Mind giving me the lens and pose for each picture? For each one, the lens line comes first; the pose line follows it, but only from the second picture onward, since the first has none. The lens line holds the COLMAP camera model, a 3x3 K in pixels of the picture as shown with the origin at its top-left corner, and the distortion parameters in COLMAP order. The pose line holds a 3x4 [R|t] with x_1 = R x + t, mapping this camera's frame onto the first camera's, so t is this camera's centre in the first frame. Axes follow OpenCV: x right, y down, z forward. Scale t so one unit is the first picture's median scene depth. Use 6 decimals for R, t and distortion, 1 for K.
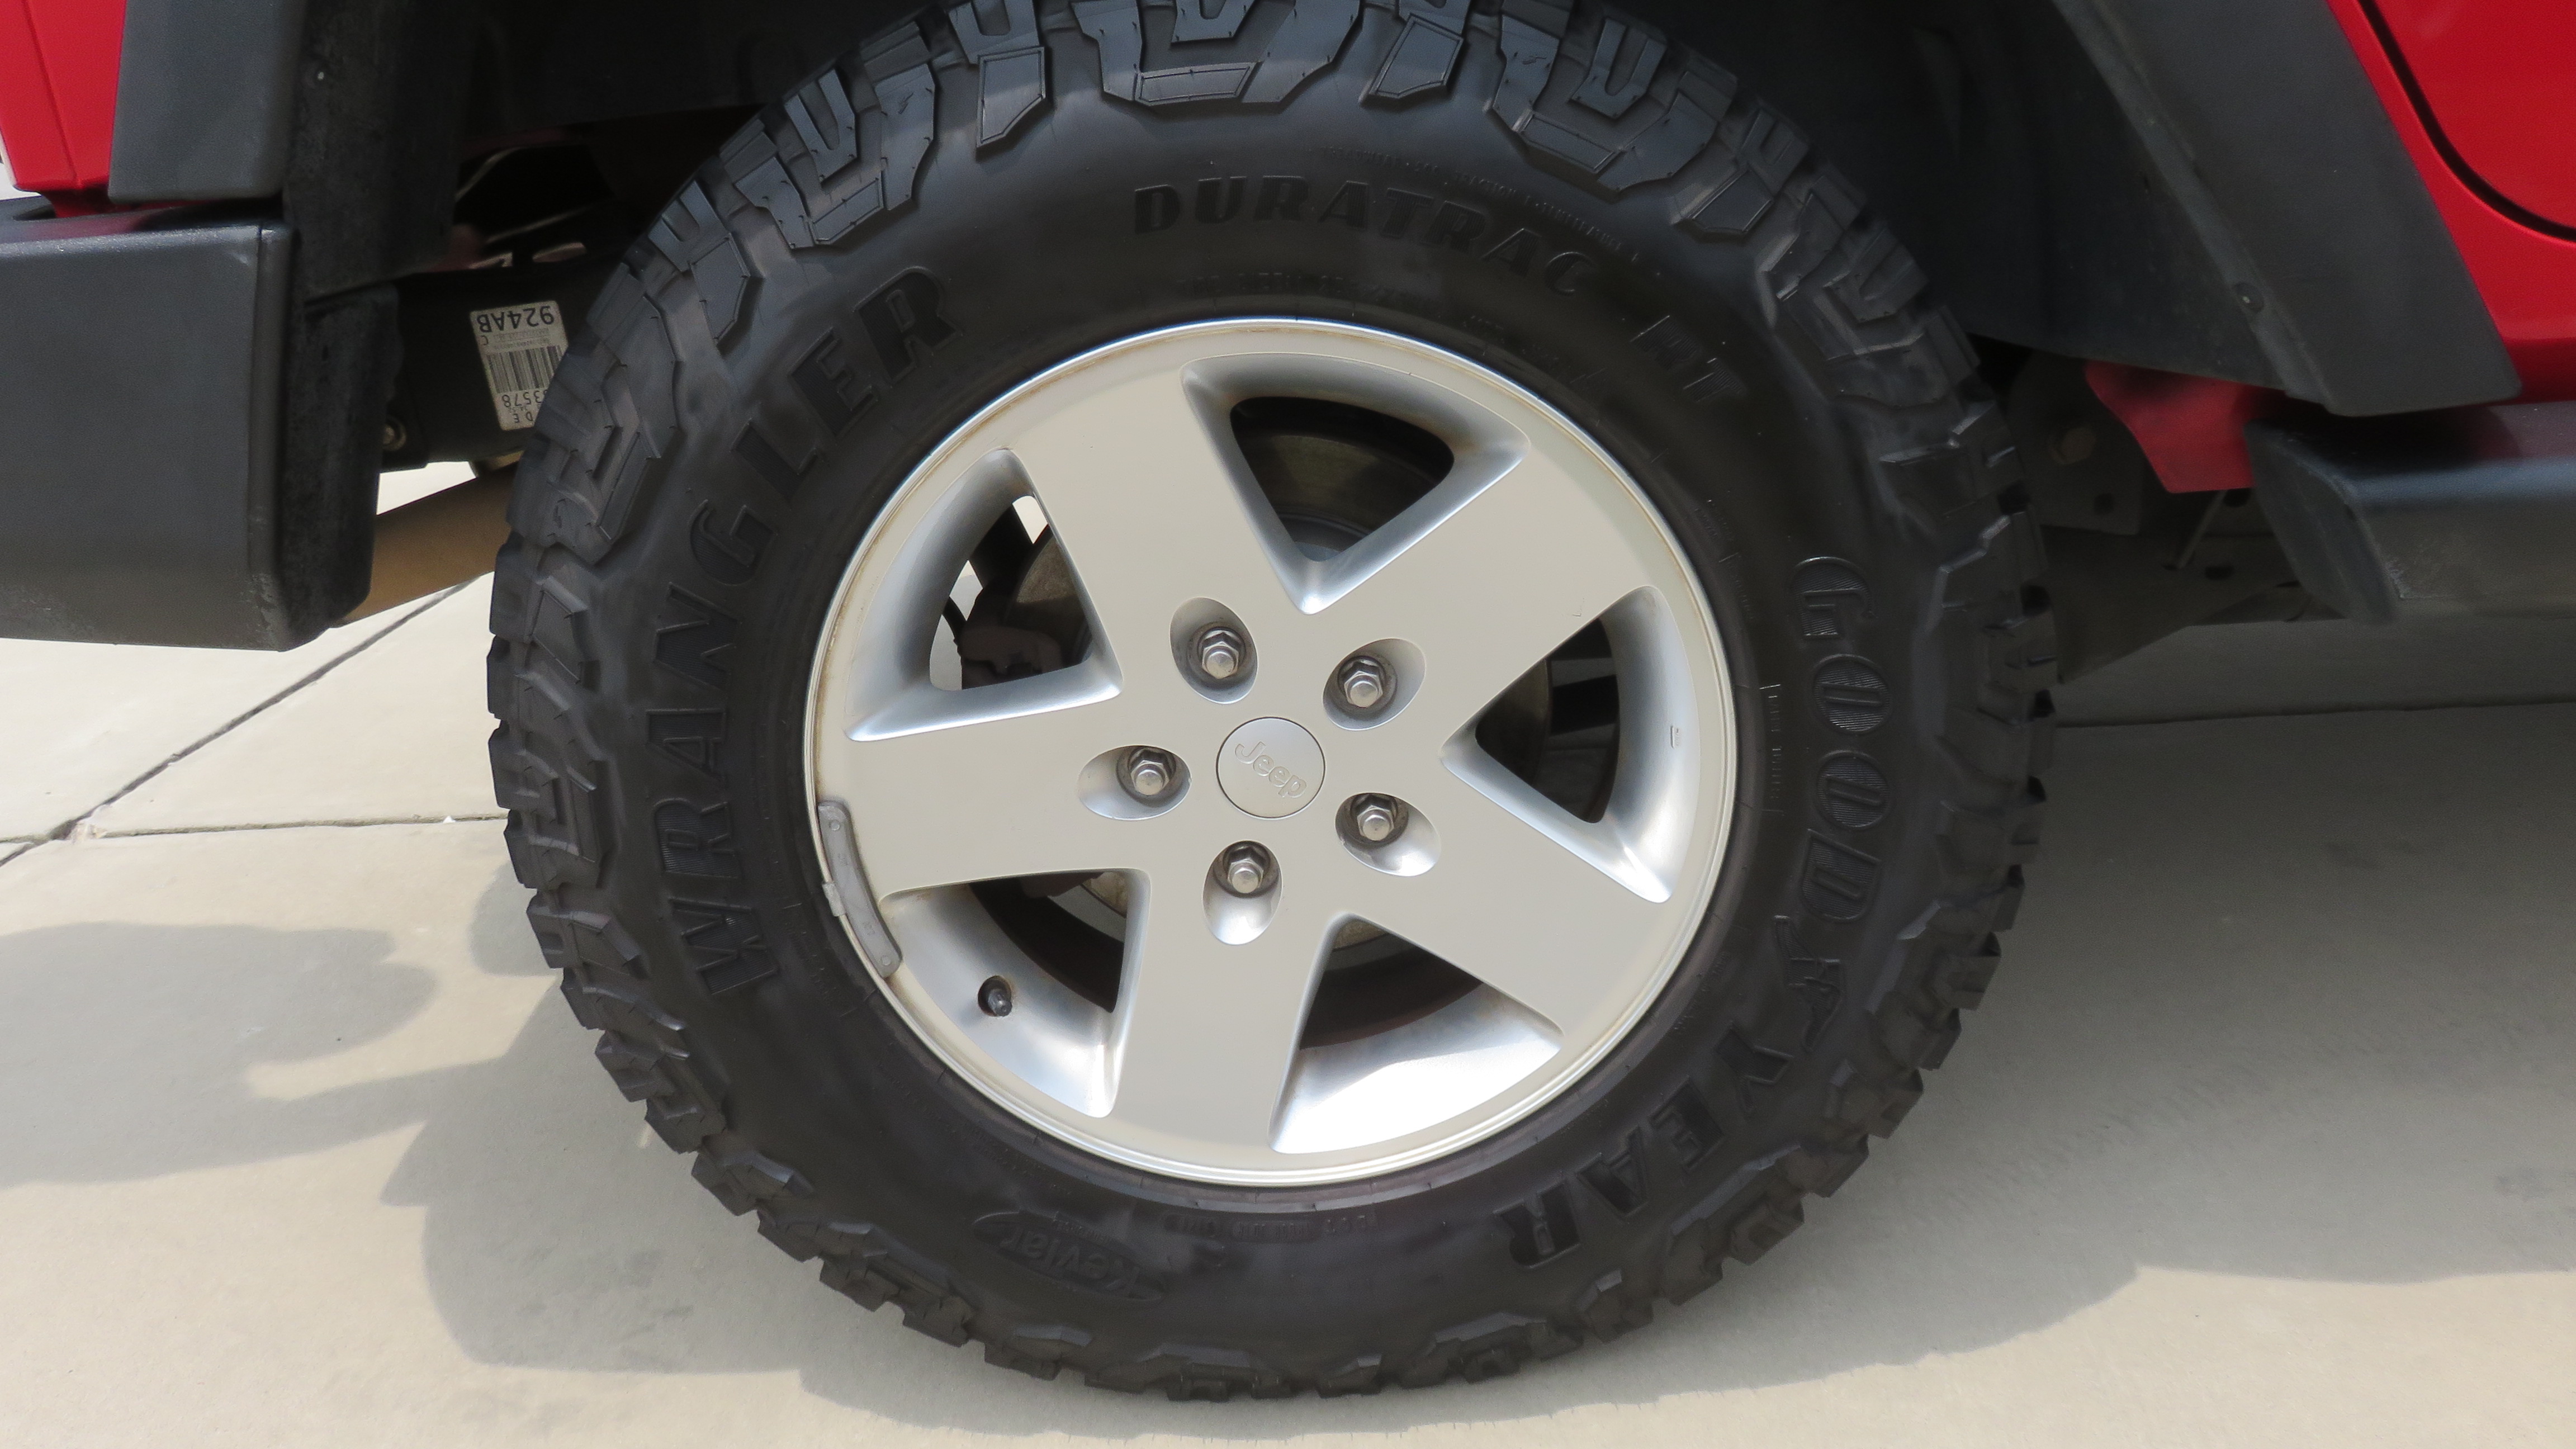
lens RADIAL K [[1972.6, 0, 1288.0], [0, 1972.6, 724.5], [0, 0, 1]] dist [0.007434, -0.004268]
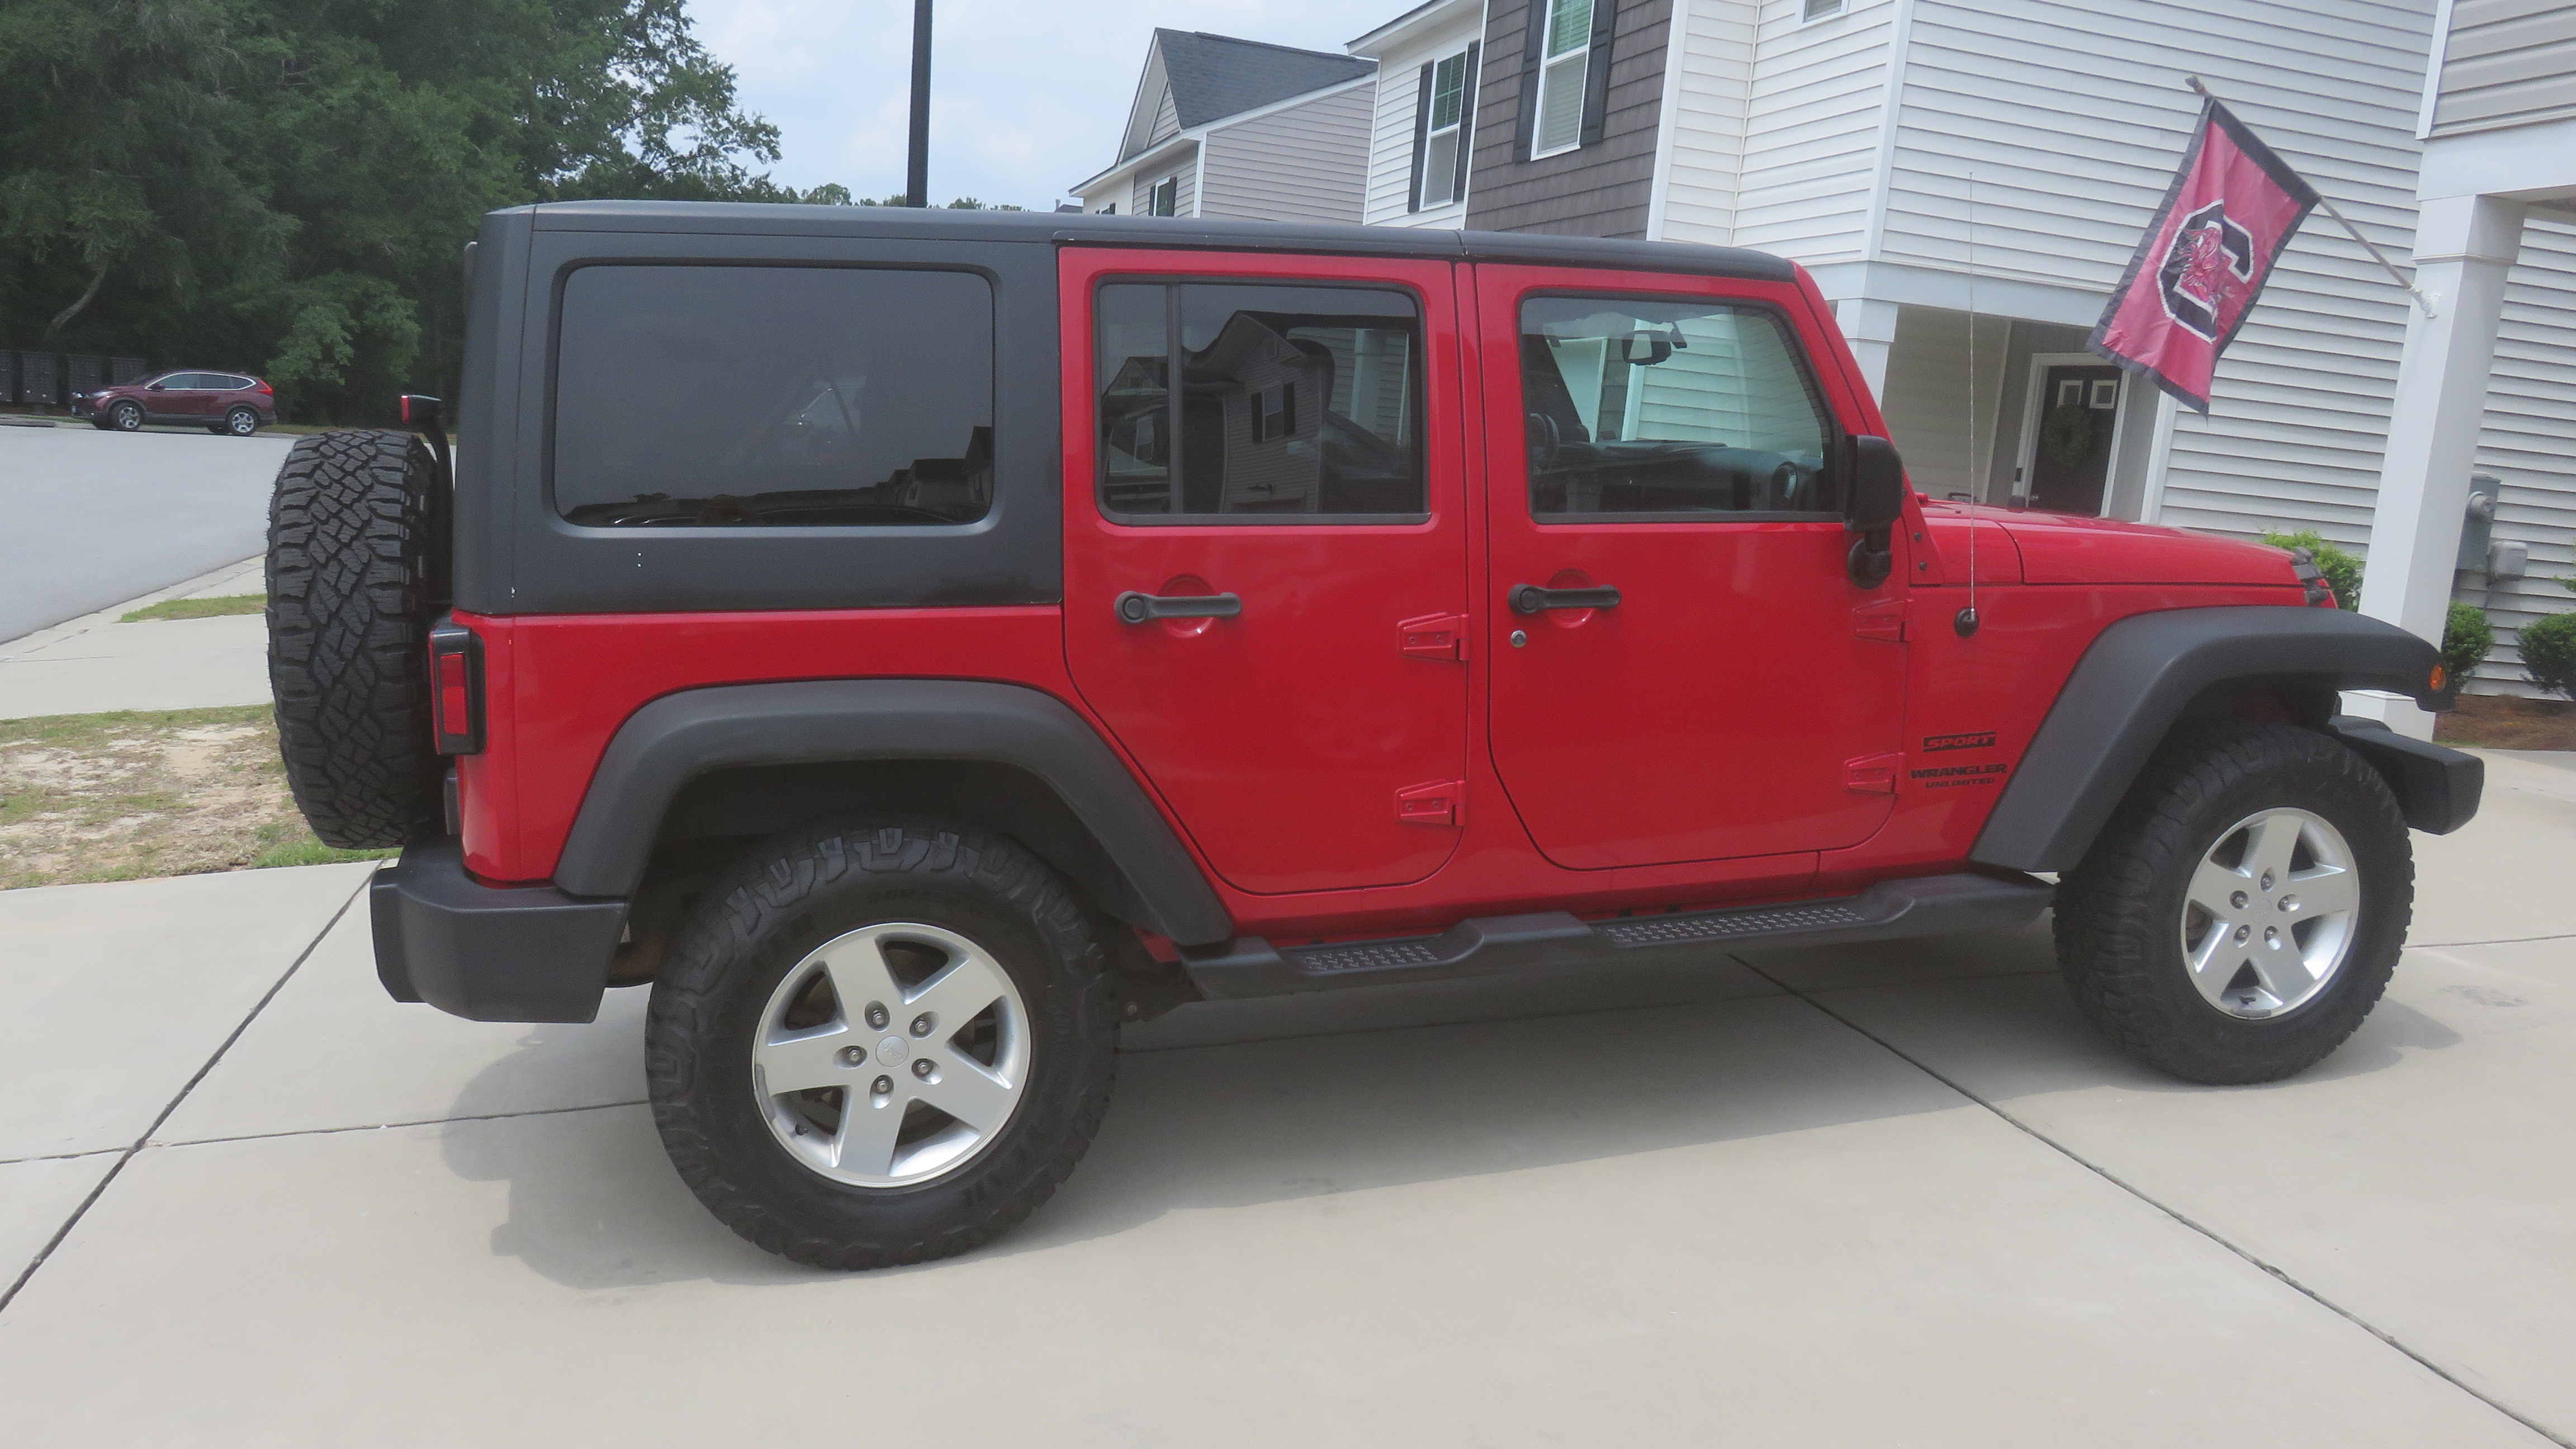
lens RADIAL K [[1972.6, 0, 1288.0], [0, 1972.6, 724.5], [0, 0, 1]] dist [0.007434, -0.004268]
pose [[0.950259, 0.023396, 0.310580, -0.416285], [0.039076, 0.980340, -0.193408, 0.149427], [-0.308999, 0.195924, 0.930663, -2.374865]]
